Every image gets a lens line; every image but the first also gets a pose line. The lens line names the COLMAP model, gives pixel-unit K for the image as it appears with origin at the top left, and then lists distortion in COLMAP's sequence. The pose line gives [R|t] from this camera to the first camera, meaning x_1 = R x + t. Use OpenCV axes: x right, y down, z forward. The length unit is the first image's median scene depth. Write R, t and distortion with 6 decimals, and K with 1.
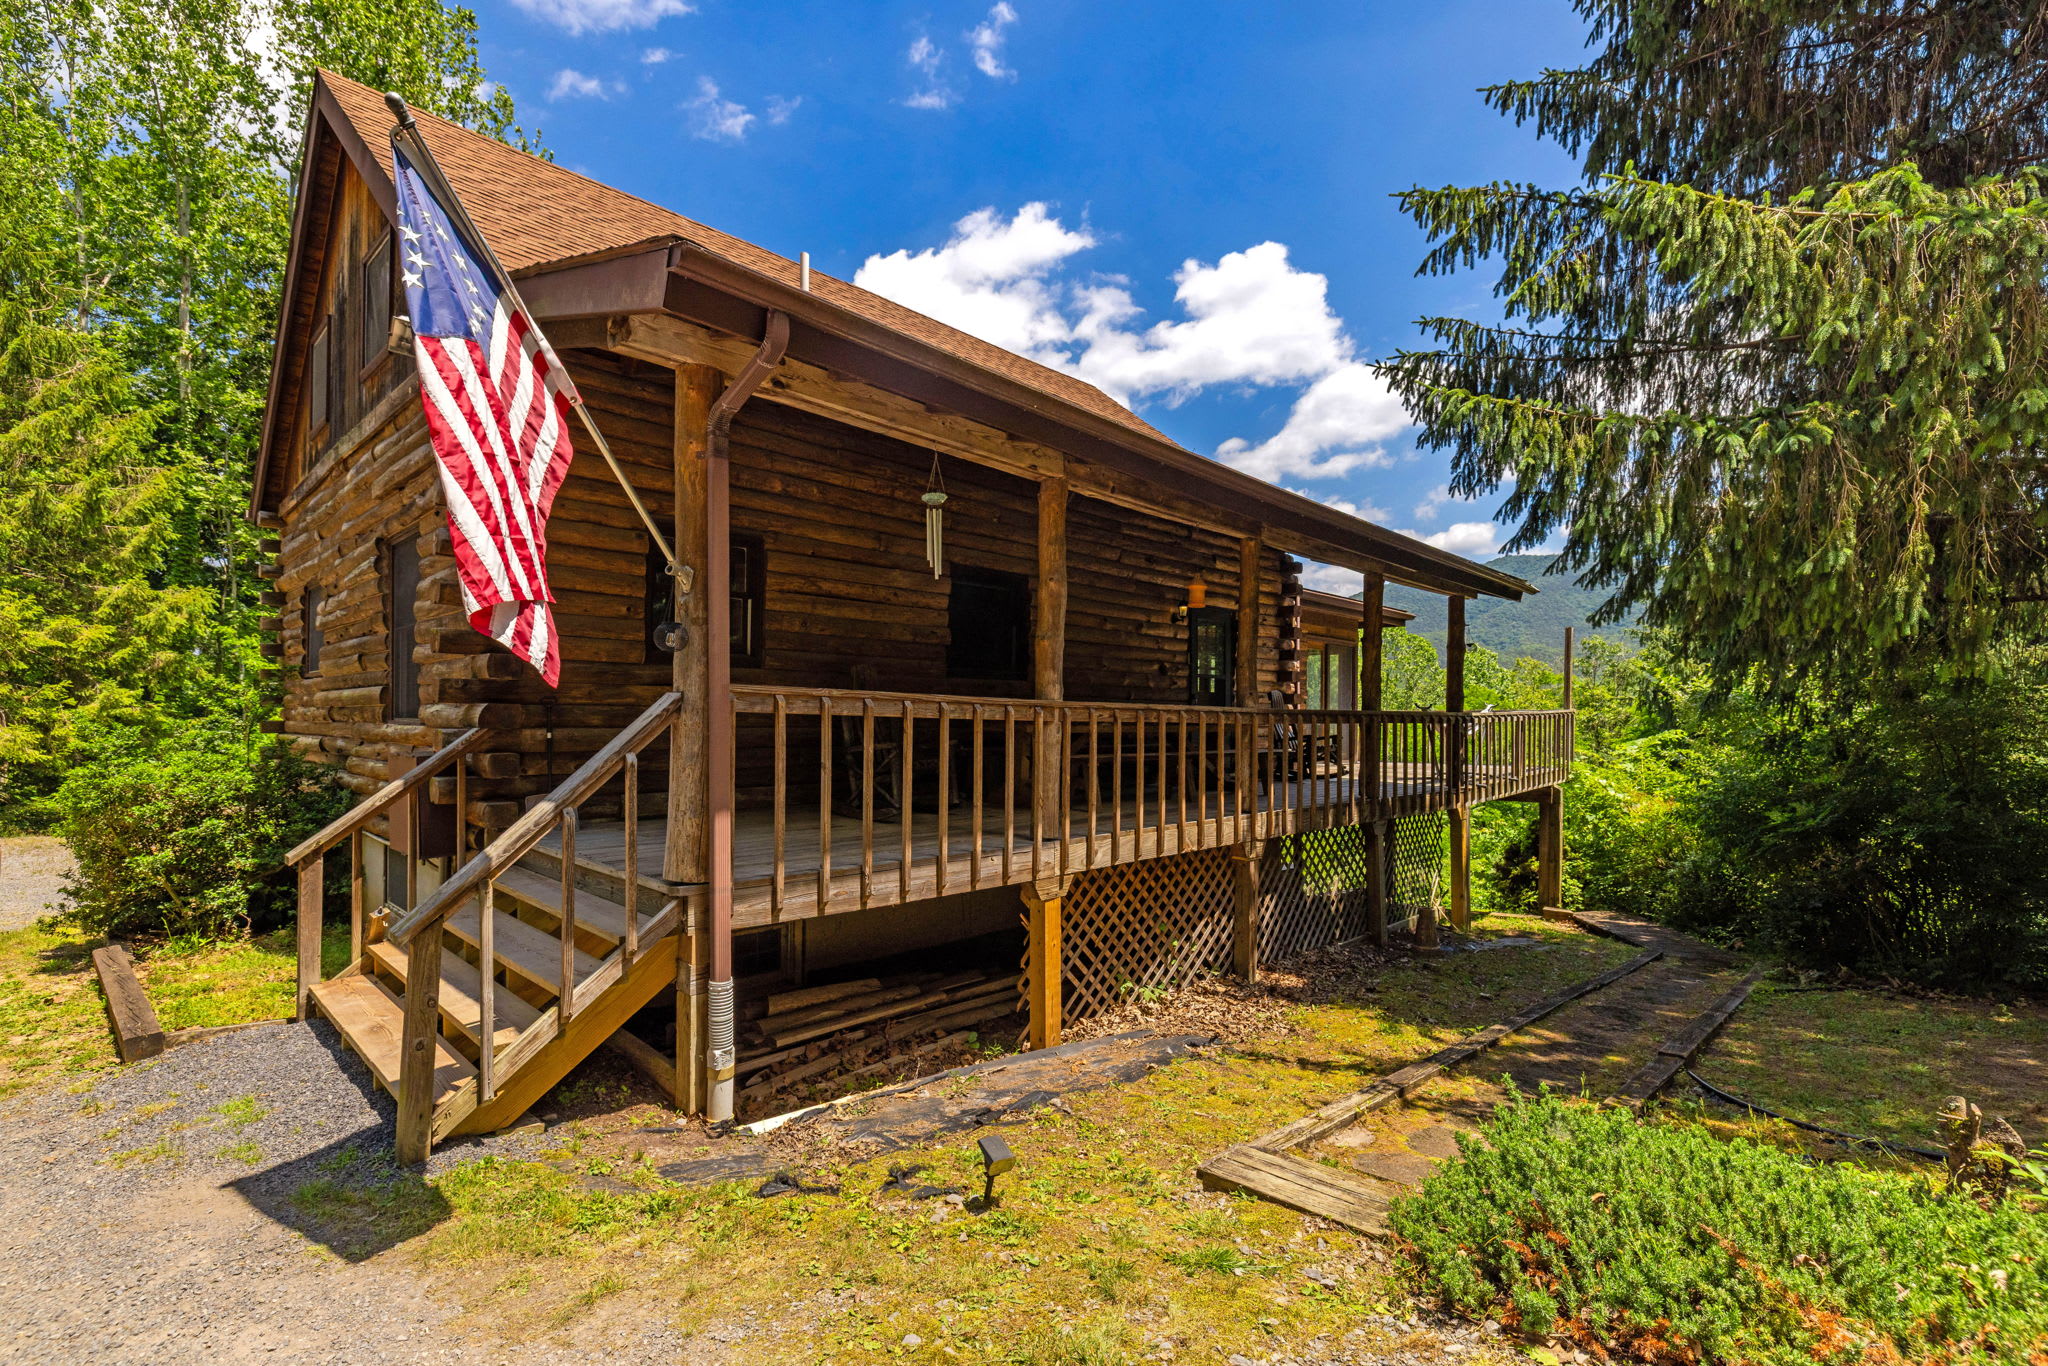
lens RADIAL K [[940.9, 0, 1053.7], [0, 940.9, 712.6], [0, 0, 1]] dist [-0.011547, 0.002809]
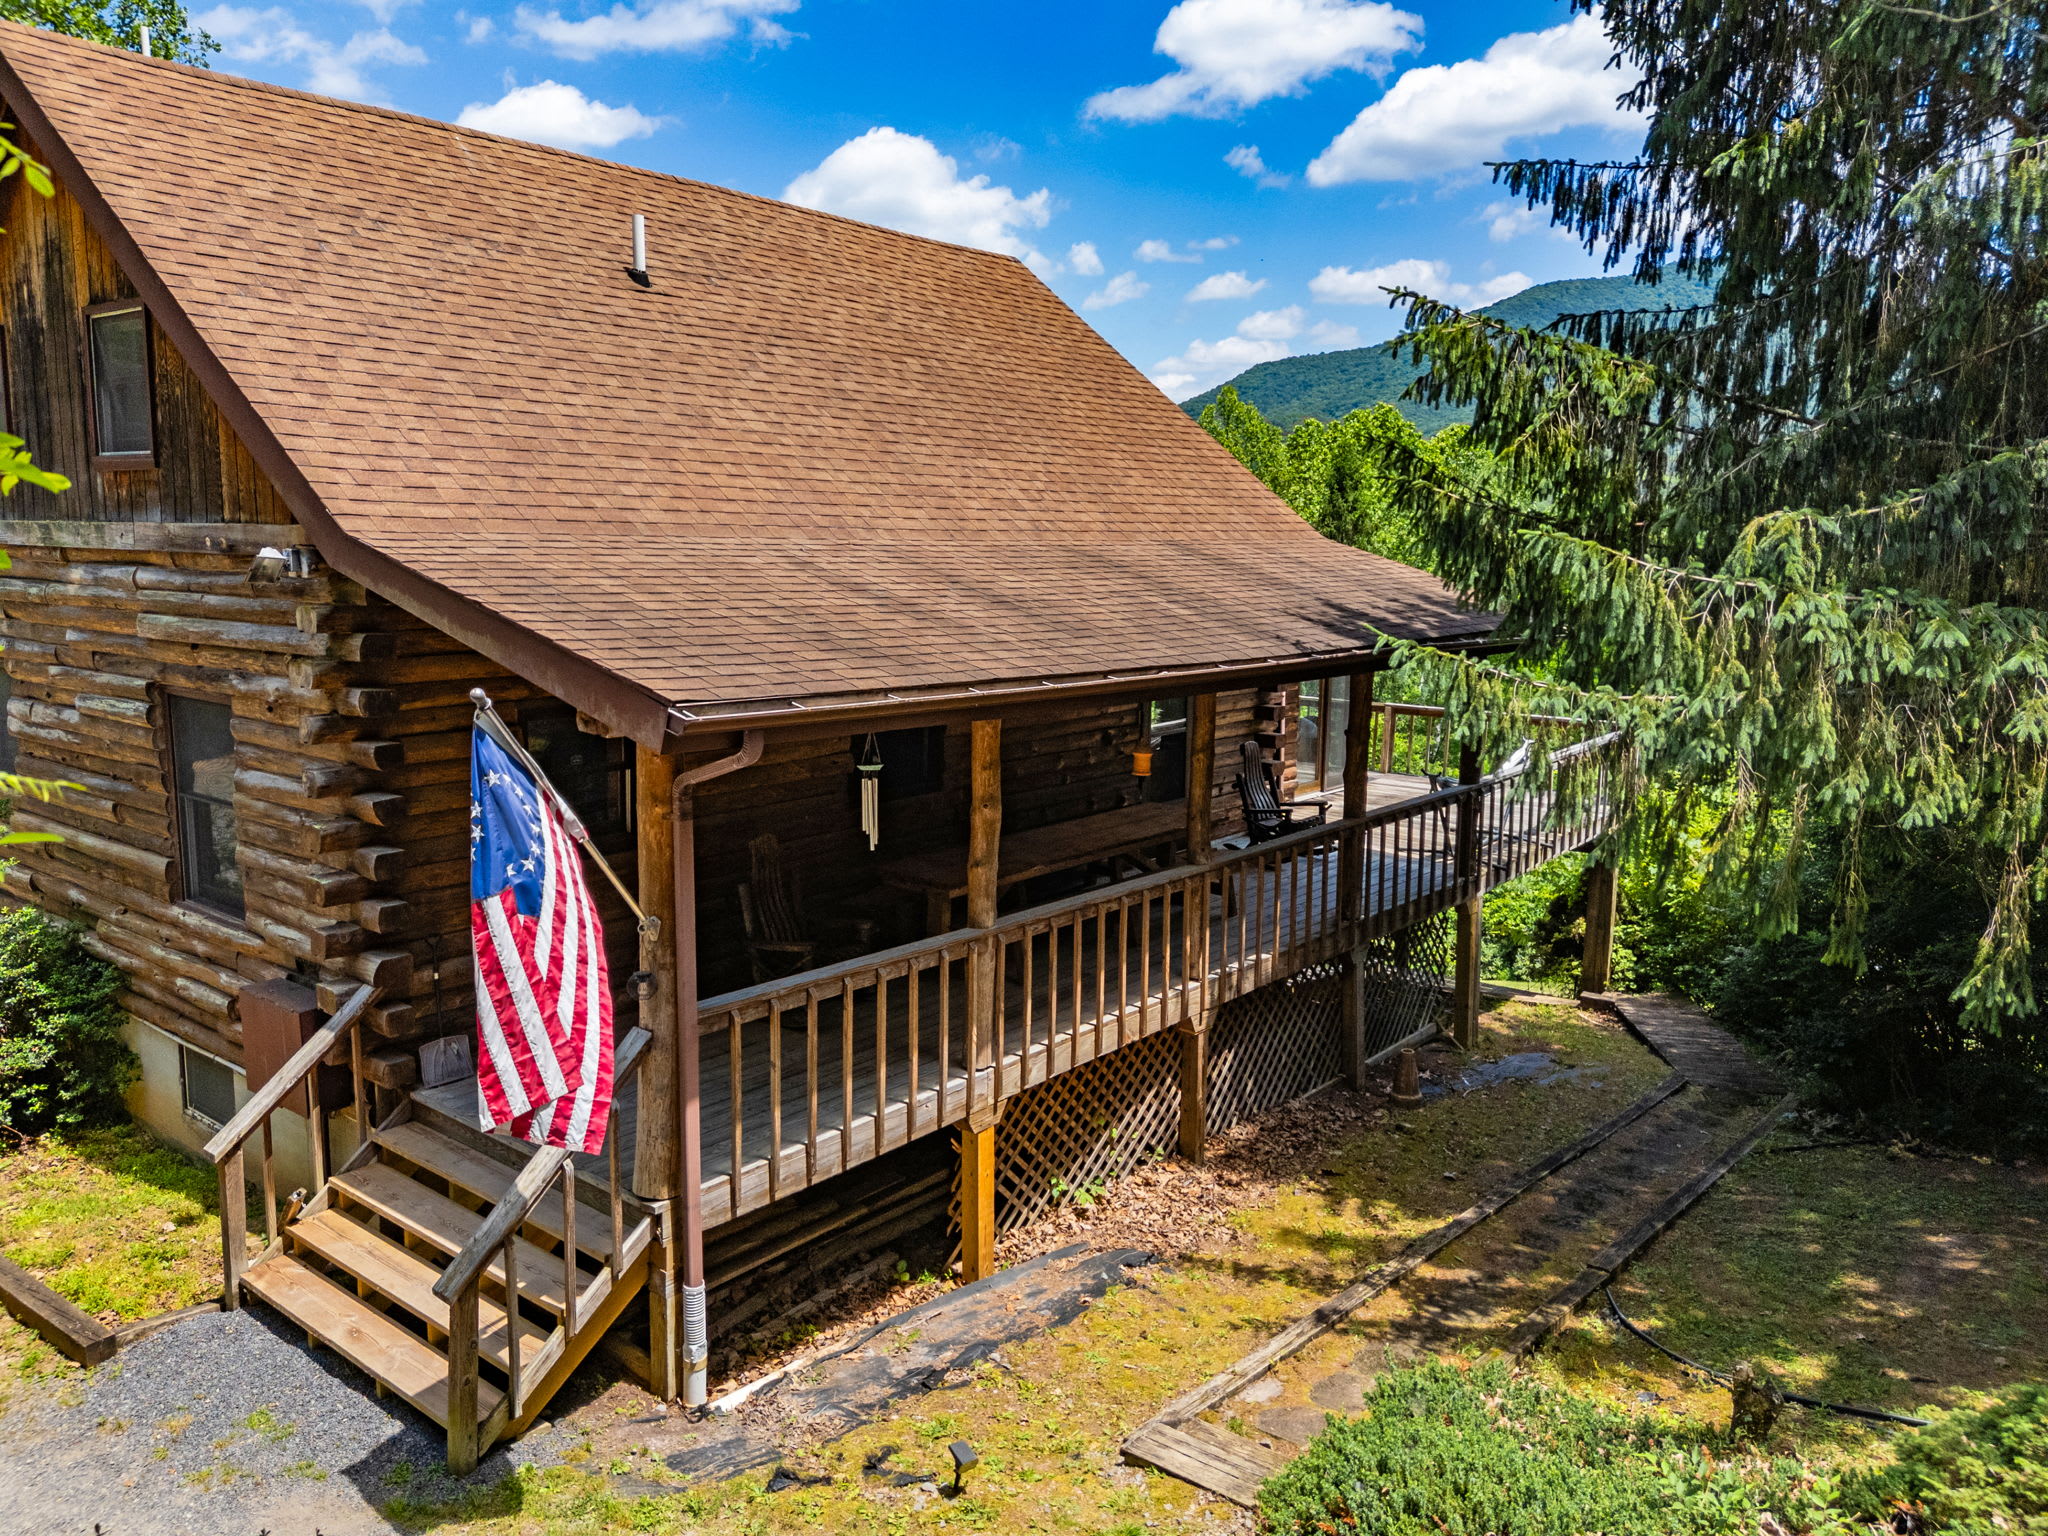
lens RADIAL K [[1528.3, 0, 1070.8], [0, 1528.3, 733.2], [0, 0, 1]] dist [0.031812, -0.032606]
pose [[0.996235, -0.001539, 0.086685, -0.051786], [-0.010263, 0.990719, 0.135537, -0.432658], [-0.086090, -0.135917, 0.986973, -0.519309]]
